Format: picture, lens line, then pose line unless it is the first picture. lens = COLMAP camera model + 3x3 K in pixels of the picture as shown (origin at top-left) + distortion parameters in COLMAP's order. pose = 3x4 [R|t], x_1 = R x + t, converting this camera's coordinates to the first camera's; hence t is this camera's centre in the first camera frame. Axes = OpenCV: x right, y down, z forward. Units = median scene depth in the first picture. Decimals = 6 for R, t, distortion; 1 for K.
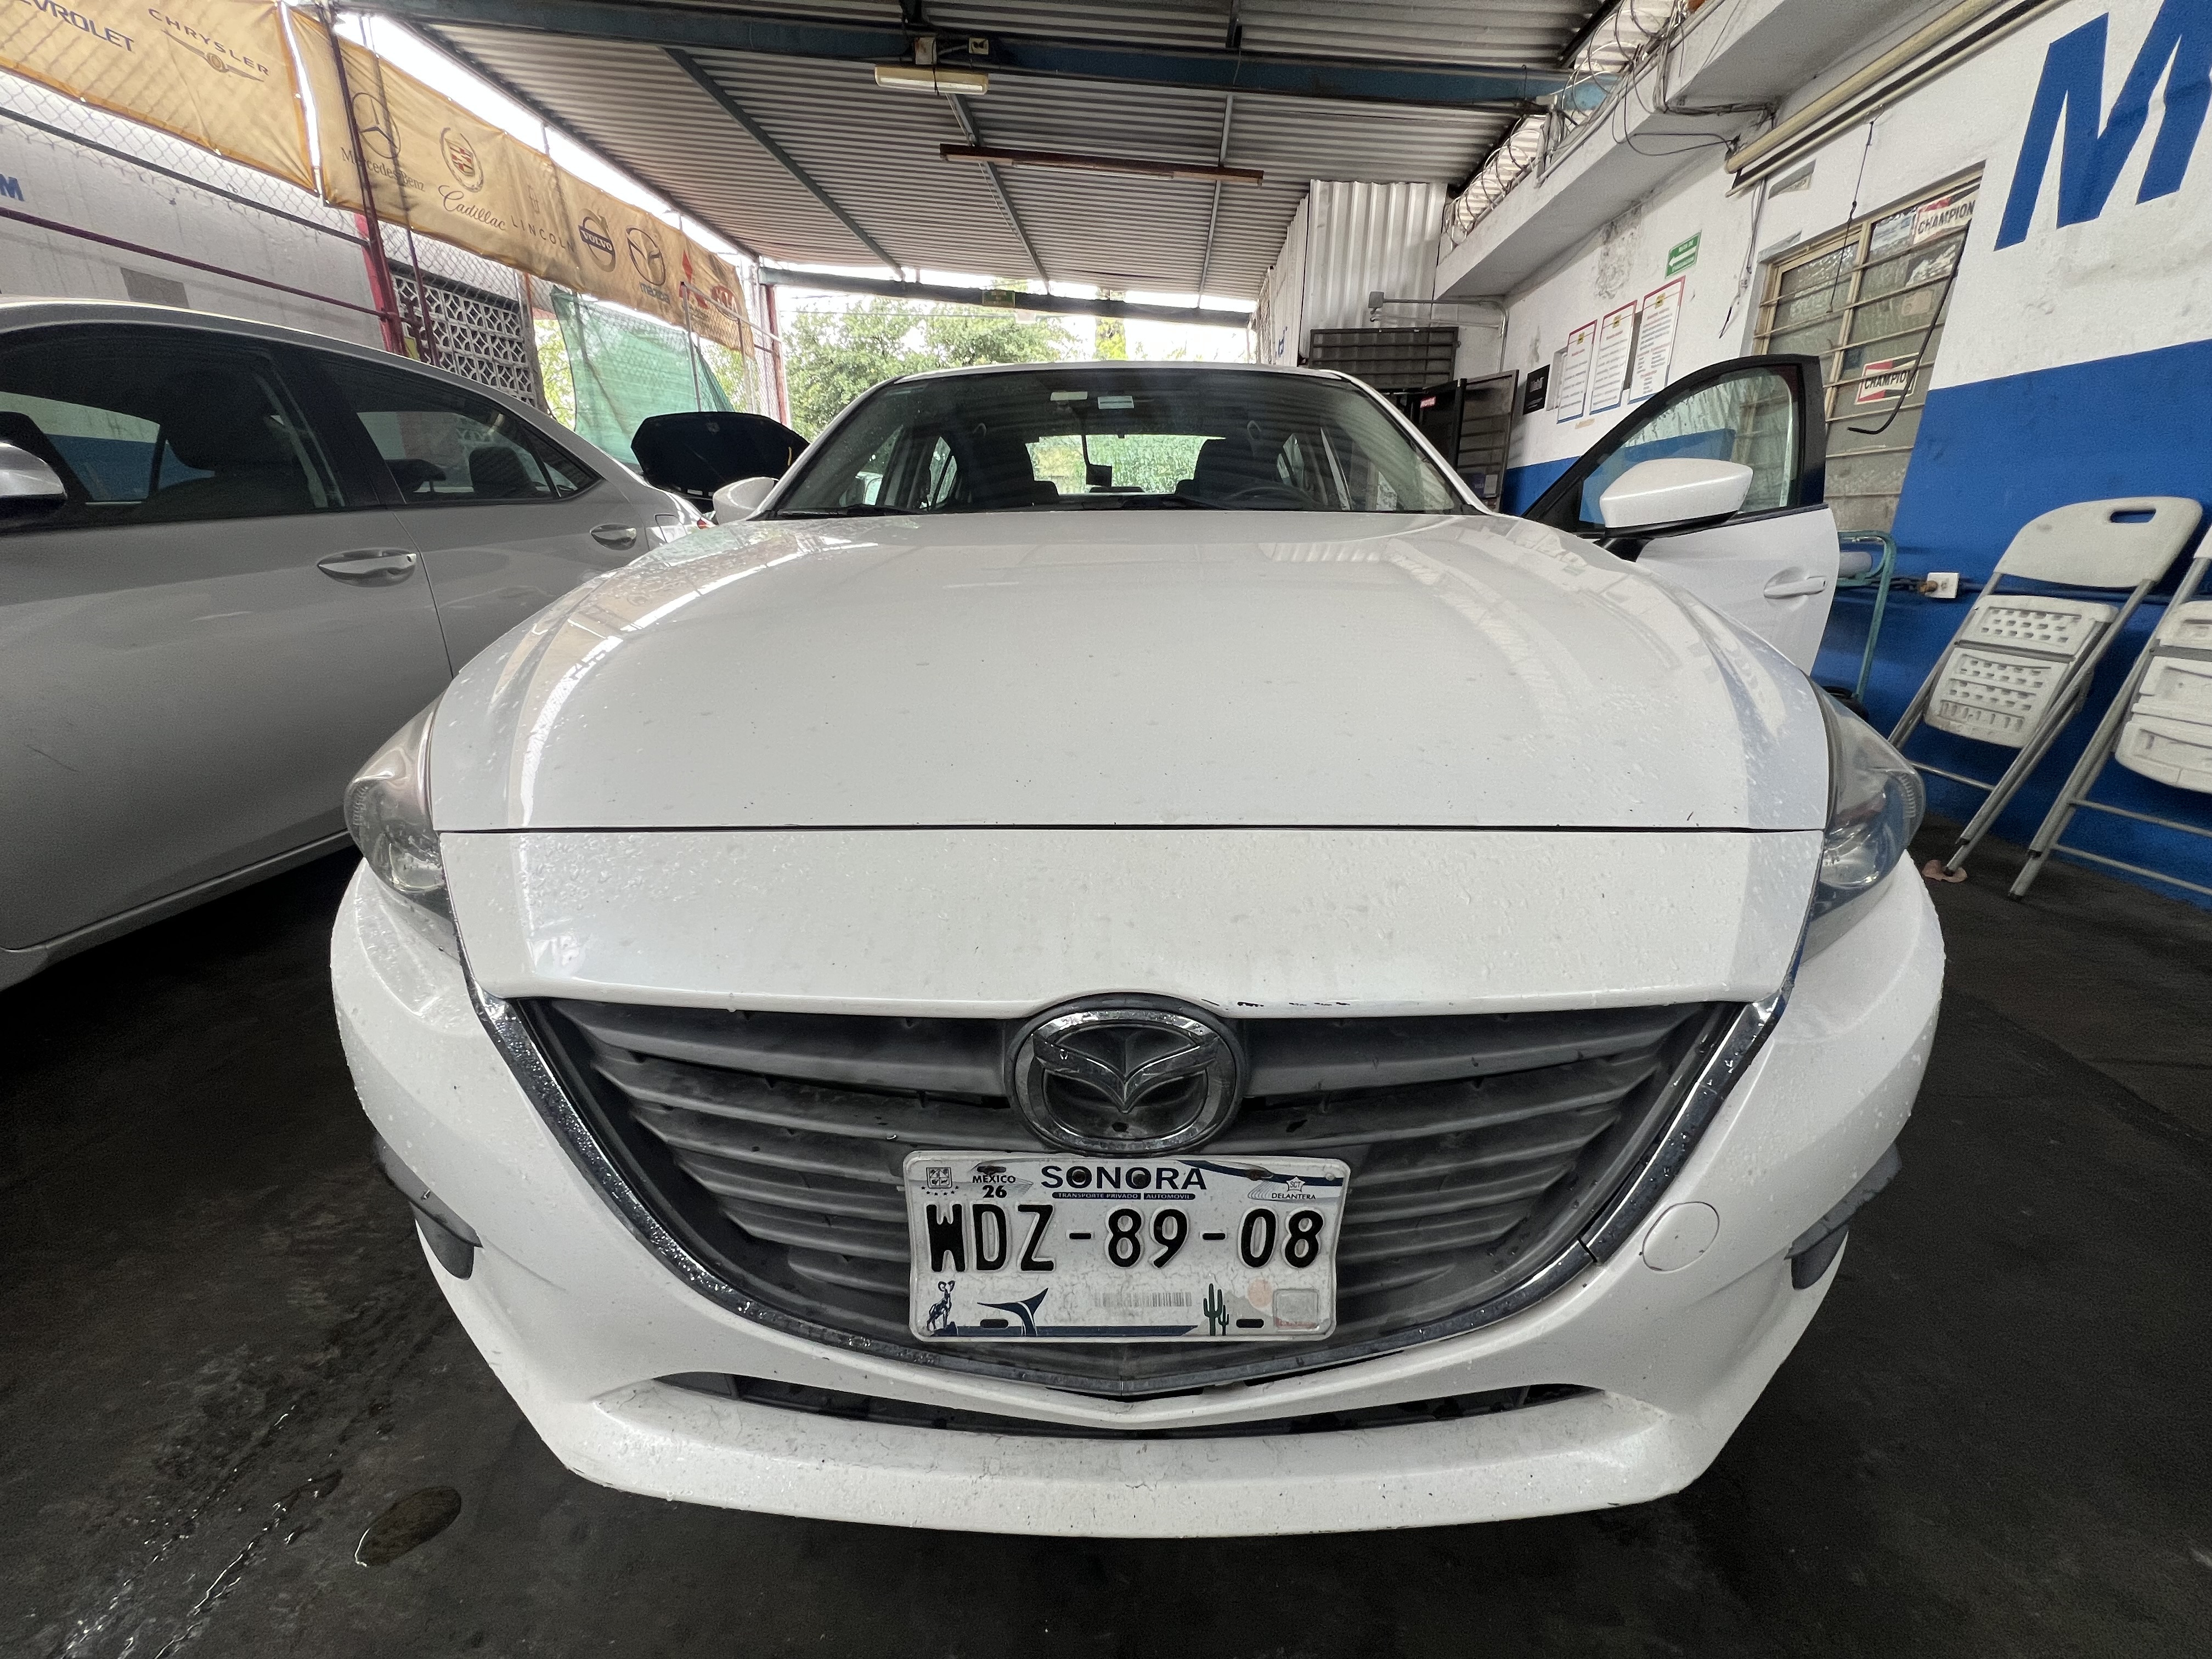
lens RADIAL K [[885.9, 0, 1106.0], [0, 885.9, 829.5], [0, 0, 1]] dist [-0.000371, -0.000160]
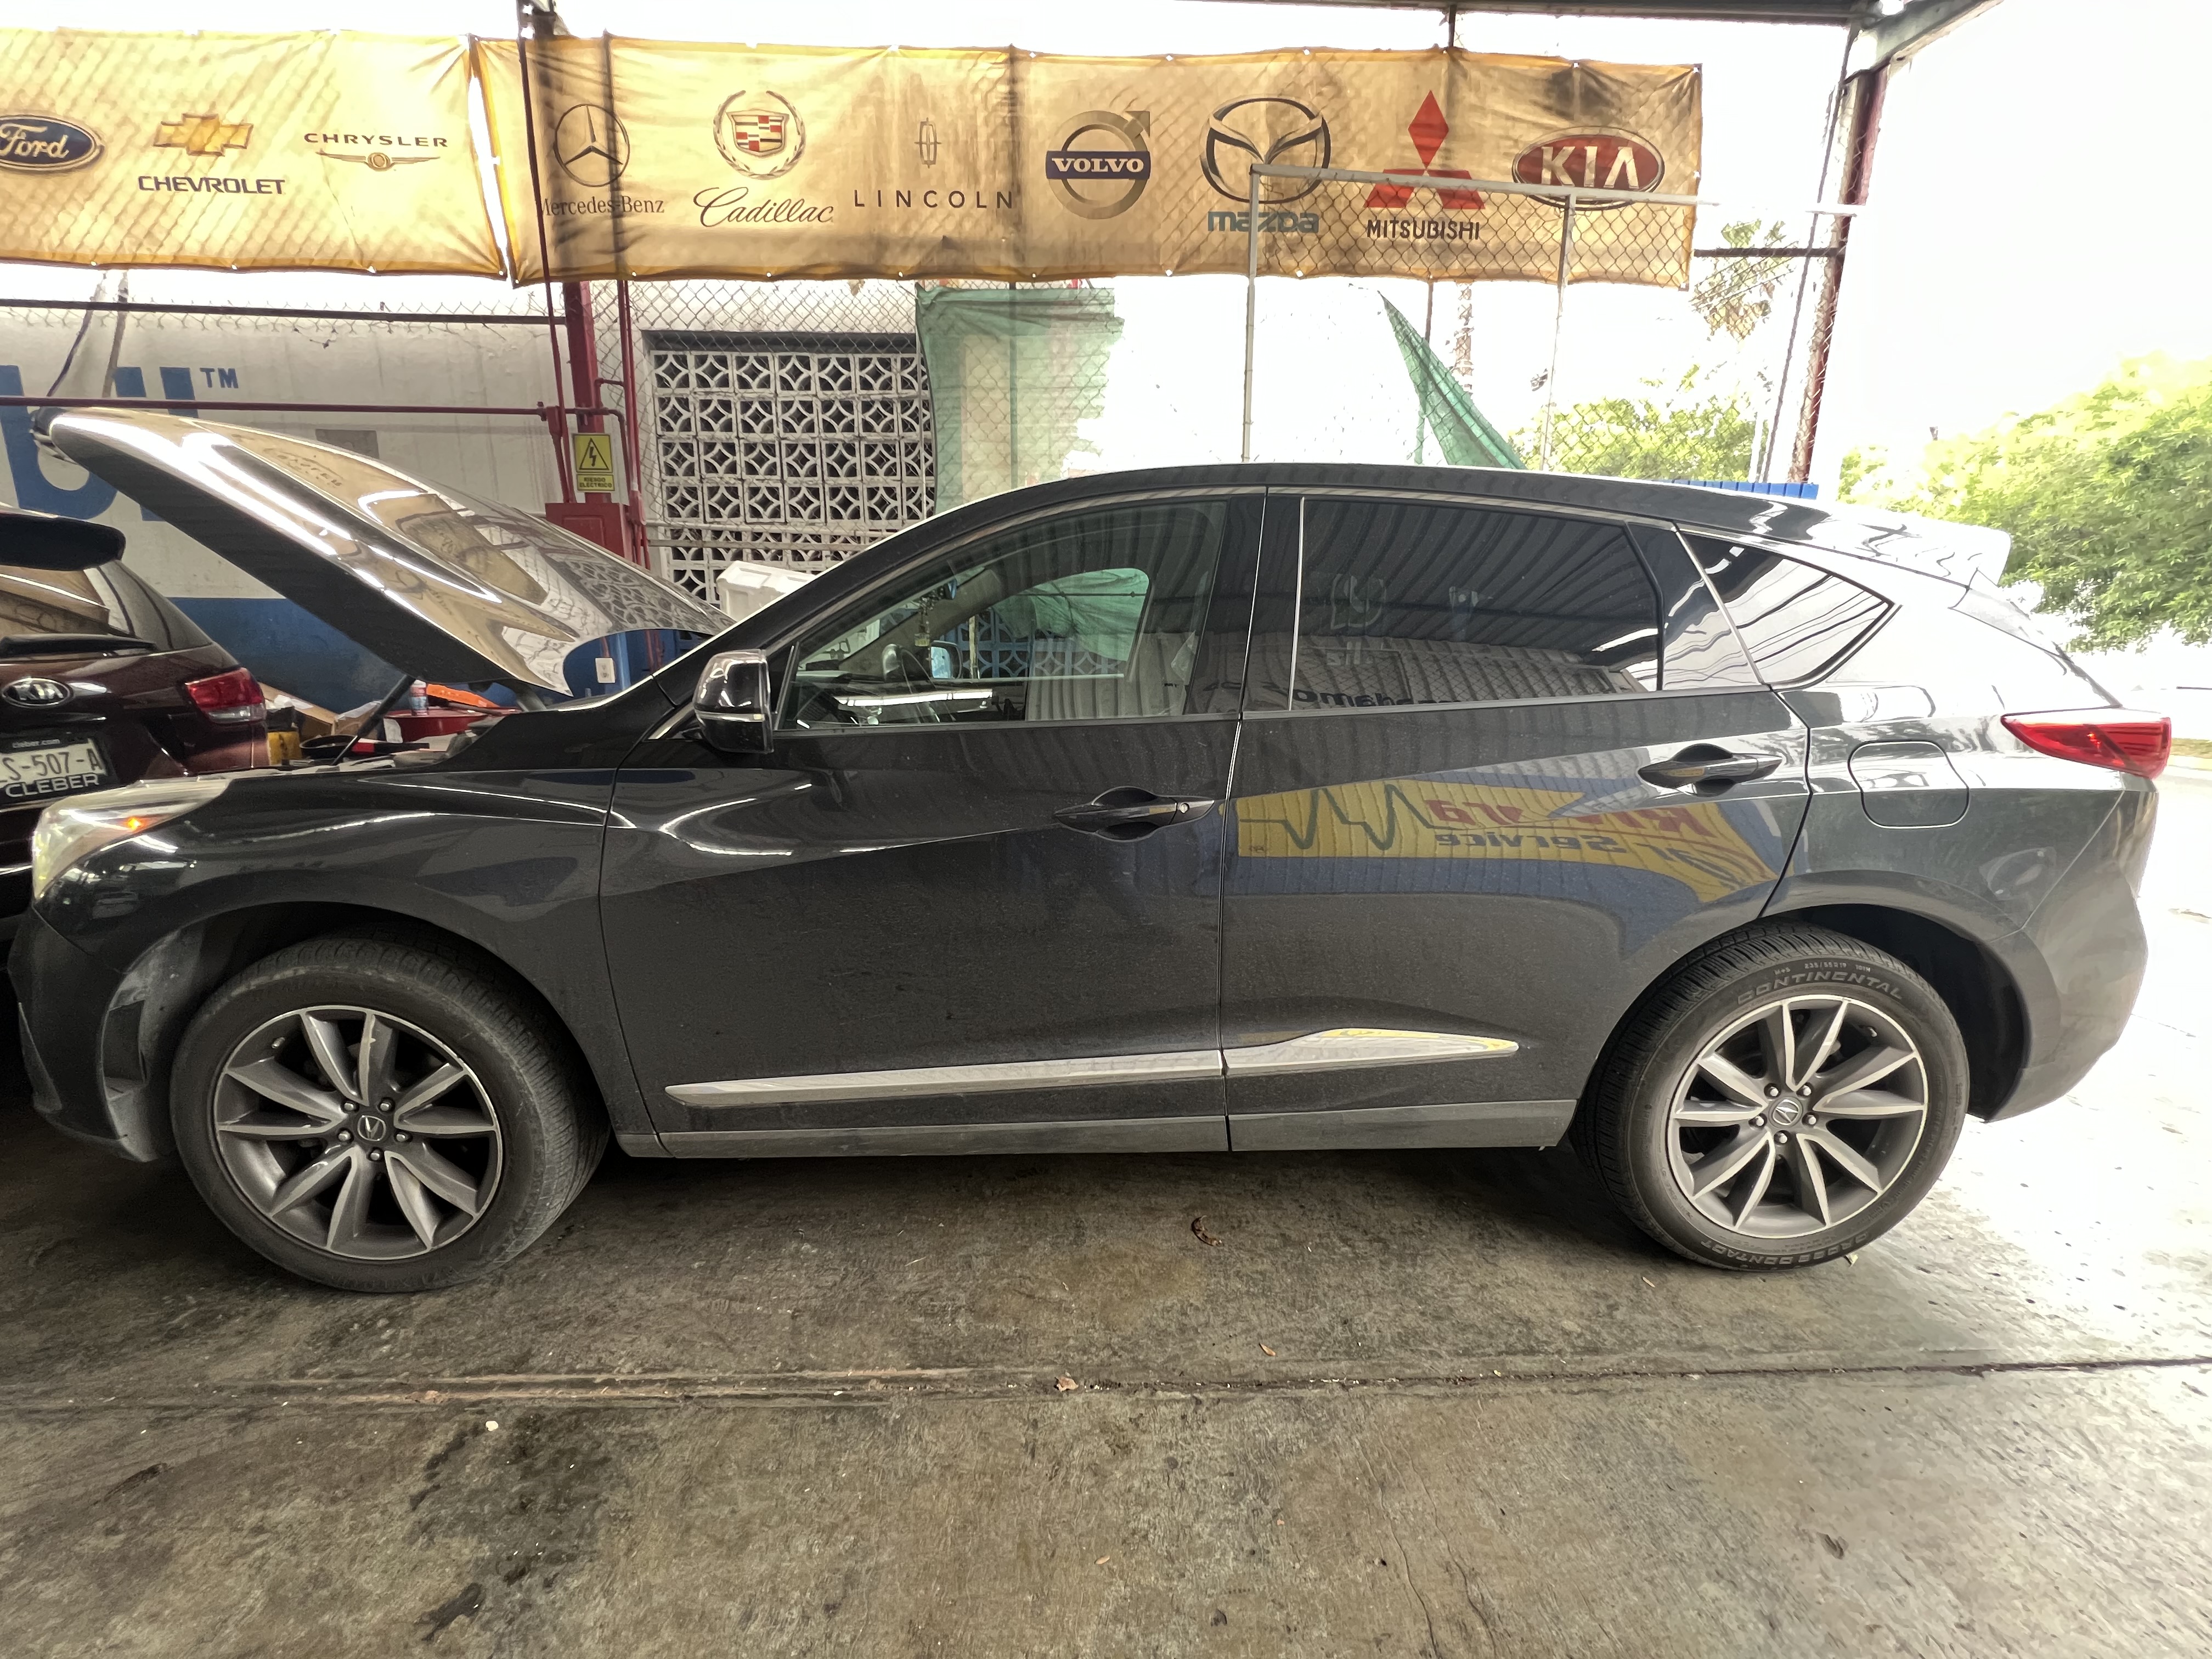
lens RADIAL K [[885.9, 0, 1106.0], [0, 885.9, 829.5], [0, 0, 1]] dist [-0.000371, -0.000160]
pose [[0.093248, 0.221651, -0.970657, 0.021991], [-0.332299, 0.925933, 0.179515, -0.473231], [0.938553, 0.305809, 0.159995, 1.237819]]
